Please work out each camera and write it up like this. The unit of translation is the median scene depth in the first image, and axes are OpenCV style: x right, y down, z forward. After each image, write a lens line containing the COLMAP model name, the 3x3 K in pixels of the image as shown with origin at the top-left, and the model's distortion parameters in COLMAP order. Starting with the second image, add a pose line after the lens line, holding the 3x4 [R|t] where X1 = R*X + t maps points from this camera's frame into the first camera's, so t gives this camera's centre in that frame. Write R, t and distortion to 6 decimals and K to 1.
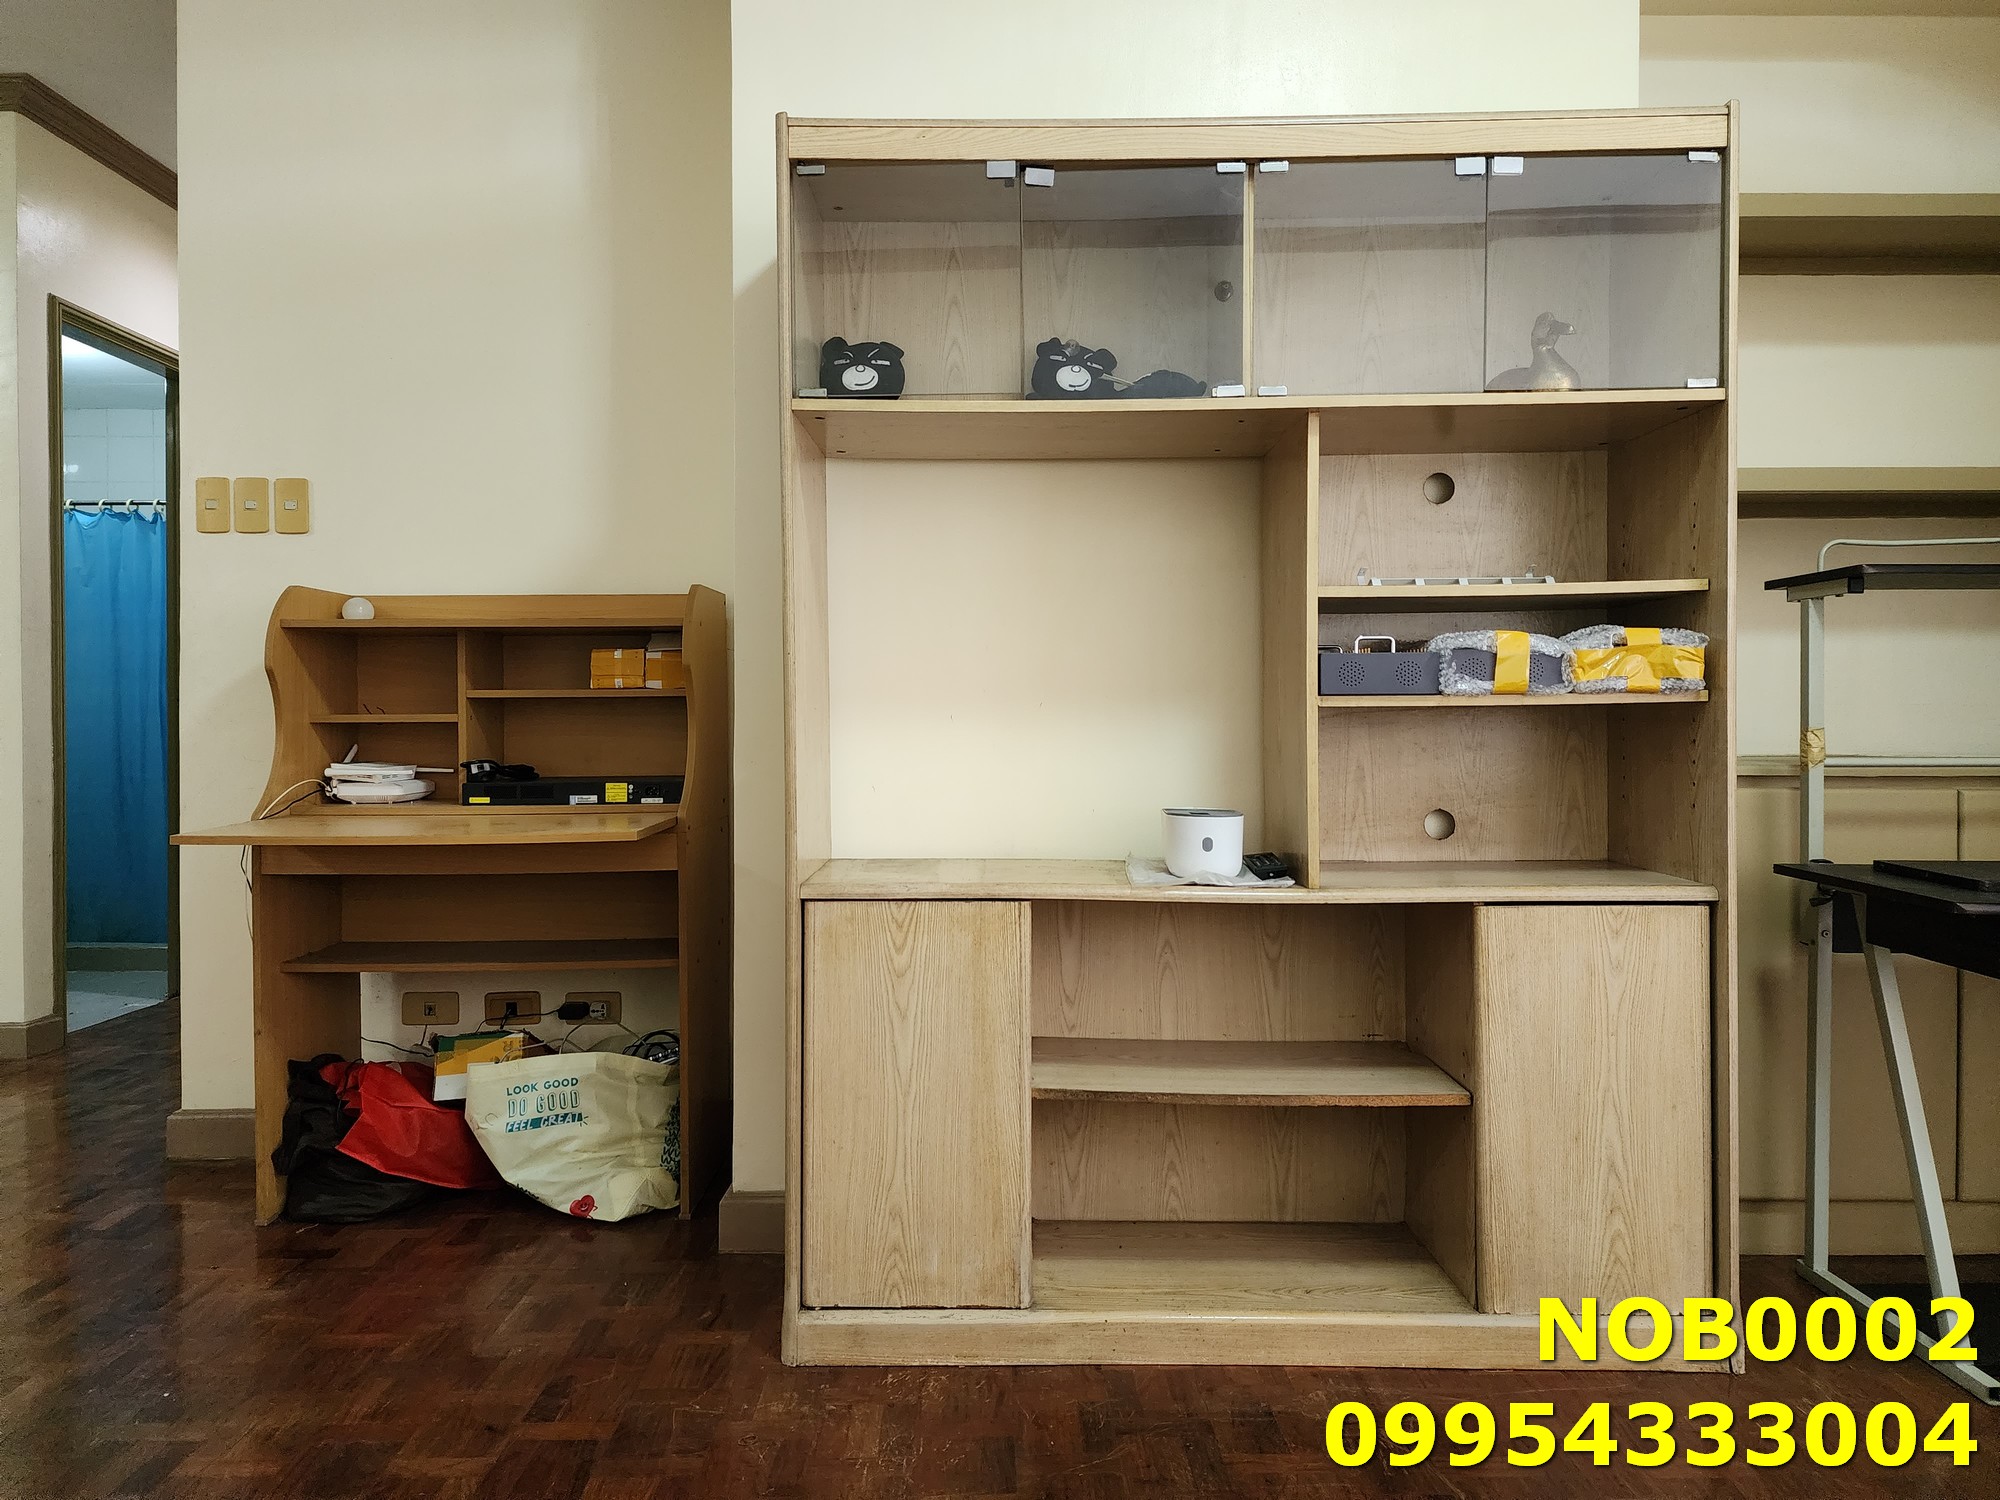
lens RADIAL K [[1320.2, 0, 1000.8], [0, 1320.2, 725.0], [0, 0, 1]] dist [0.039396, -0.001280]
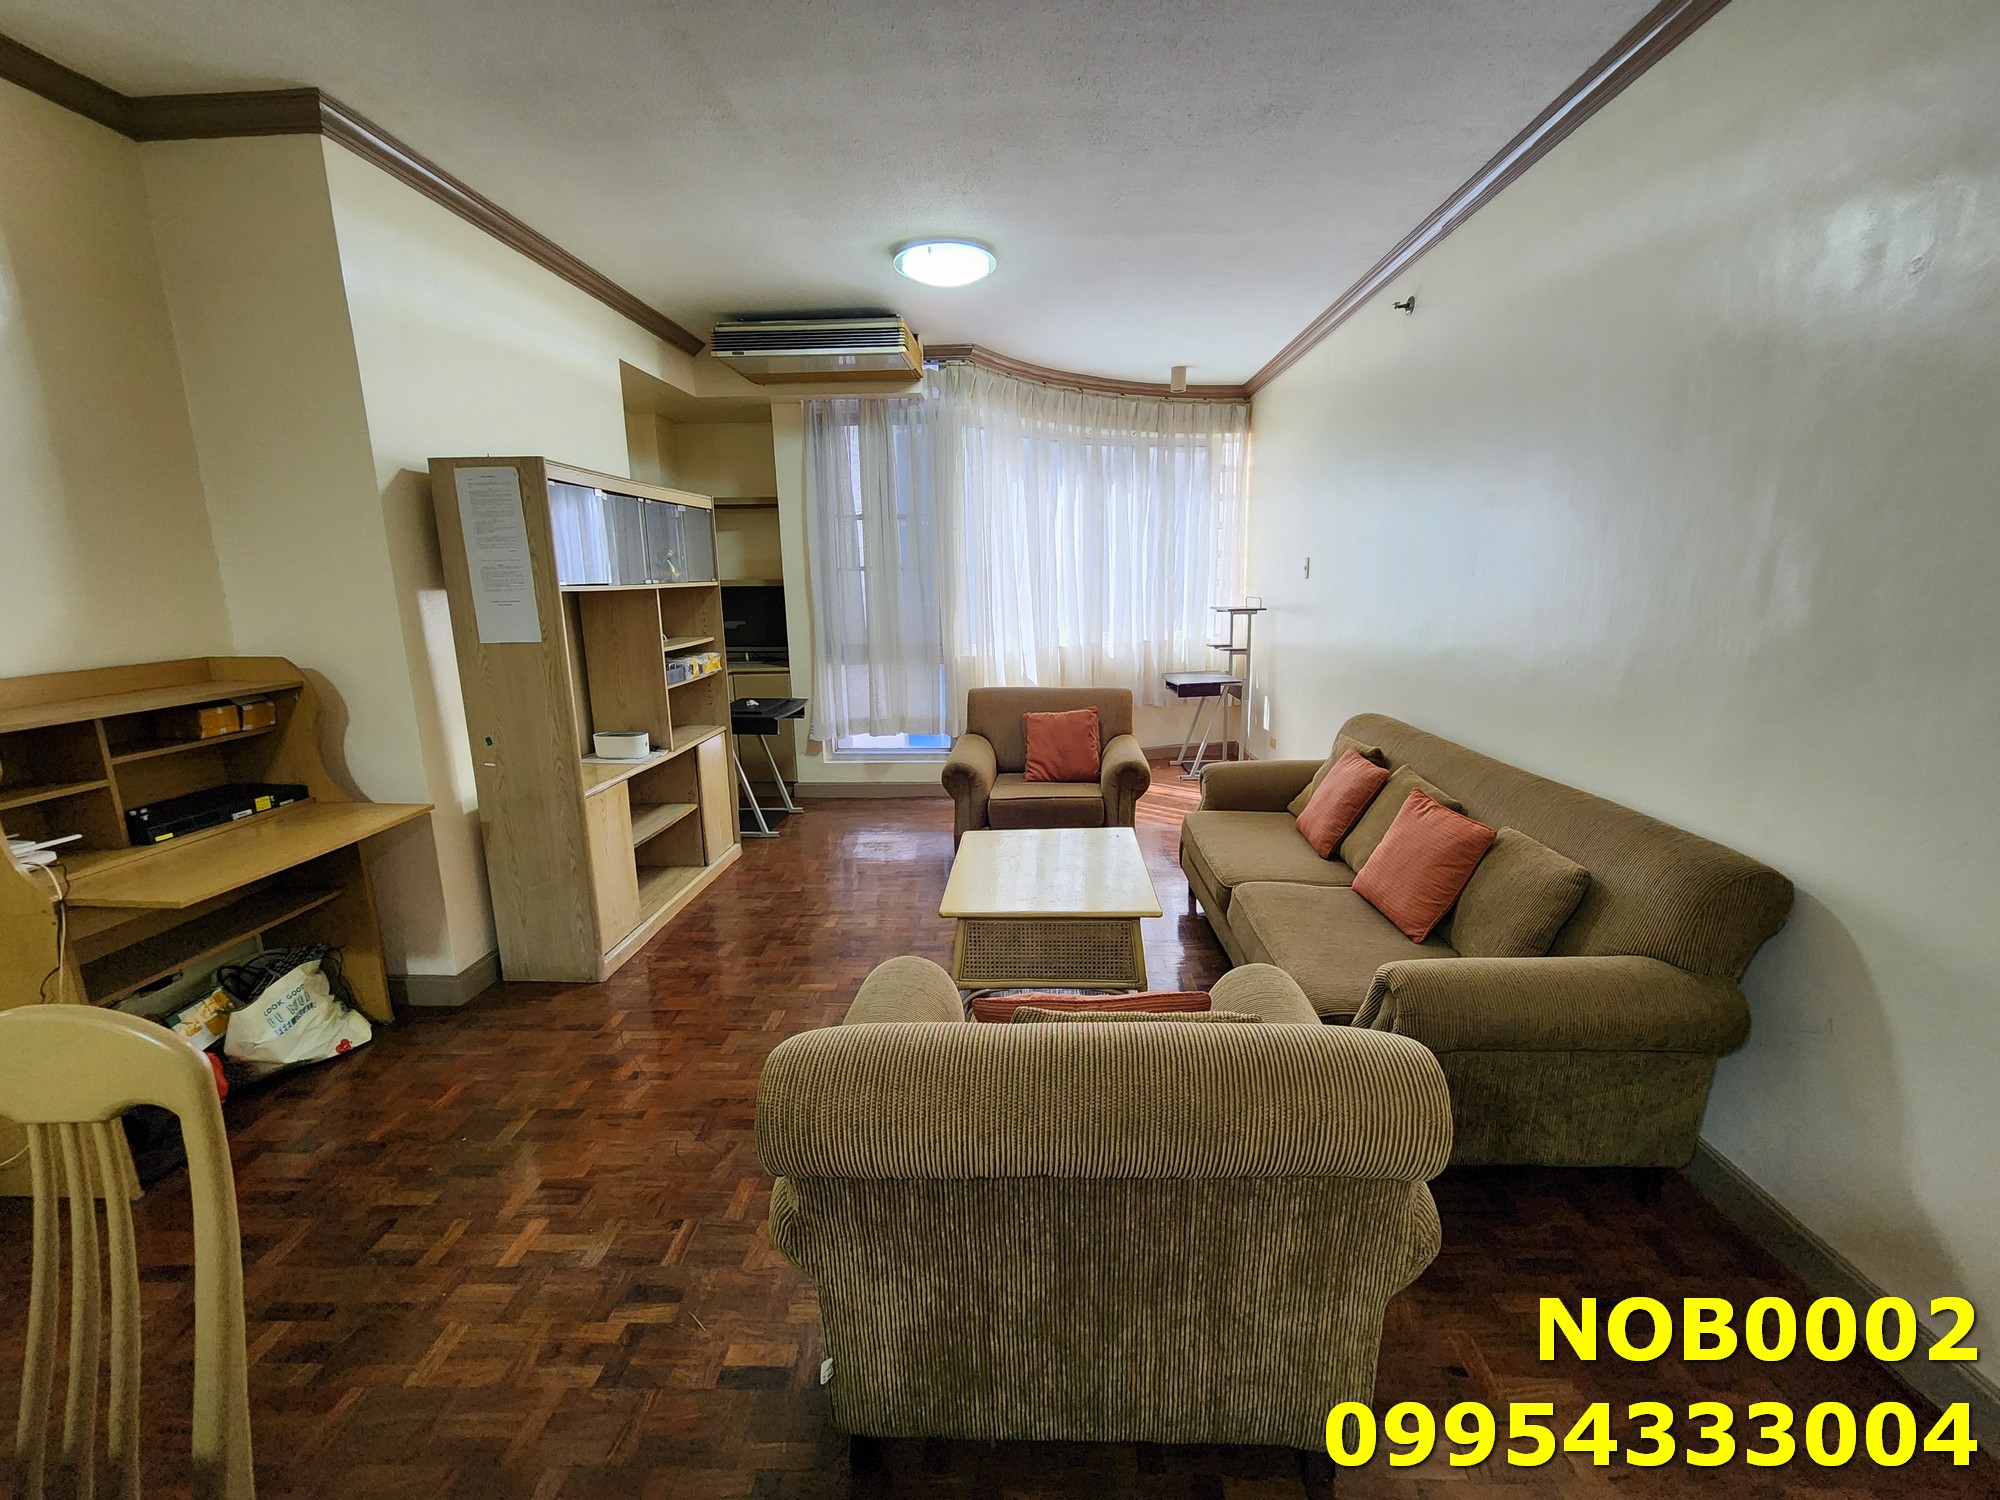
lens RADIAL K [[818.2, 0, 1012.5], [0, 818.2, 743.3], [0, 0, 1]] dist [-0.003041, -0.000339]
pose [[0.030532, -0.201733, 0.978965, -1.593493], [0.015097, 0.979403, 0.201352, -0.258953], [-0.999420, 0.008632, 0.032949, 0.184215]]
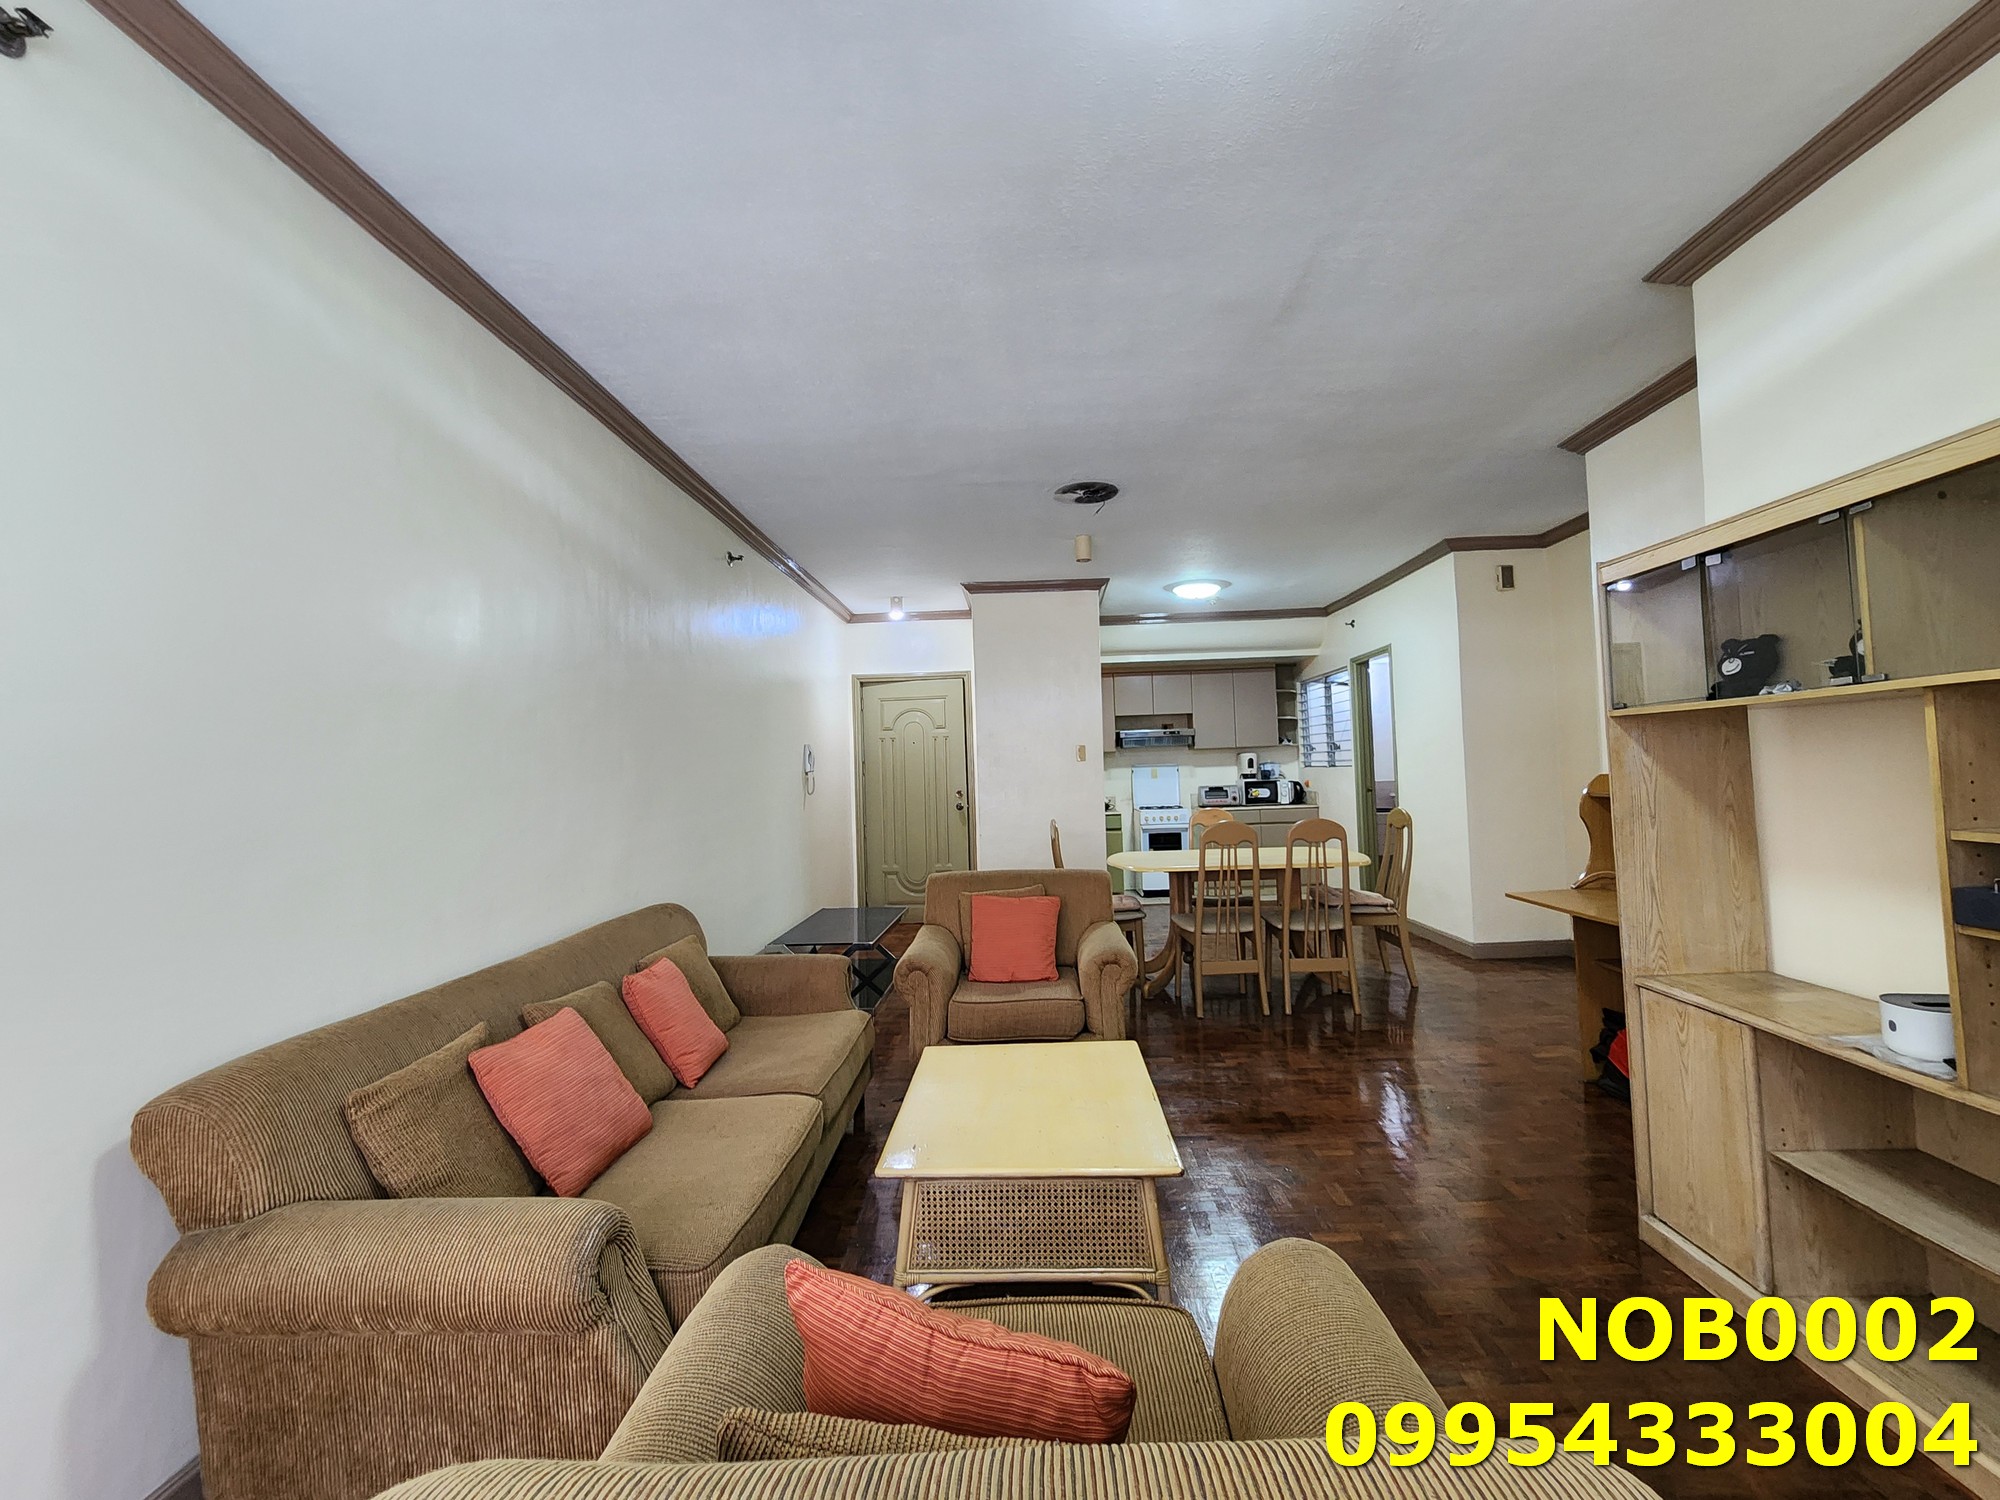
lens RADIAL K [[820.9, 0, 1017.8], [0, 820.9, 748.5], [0, 0, 1]] dist [0.003509, -0.000055]
pose [[-0.011161, -0.026666, -0.999582, 0.988704], [0.033217, 0.999083, -0.027023, -0.187714], [0.999386, -0.033505, -0.010265, 0.178132]]
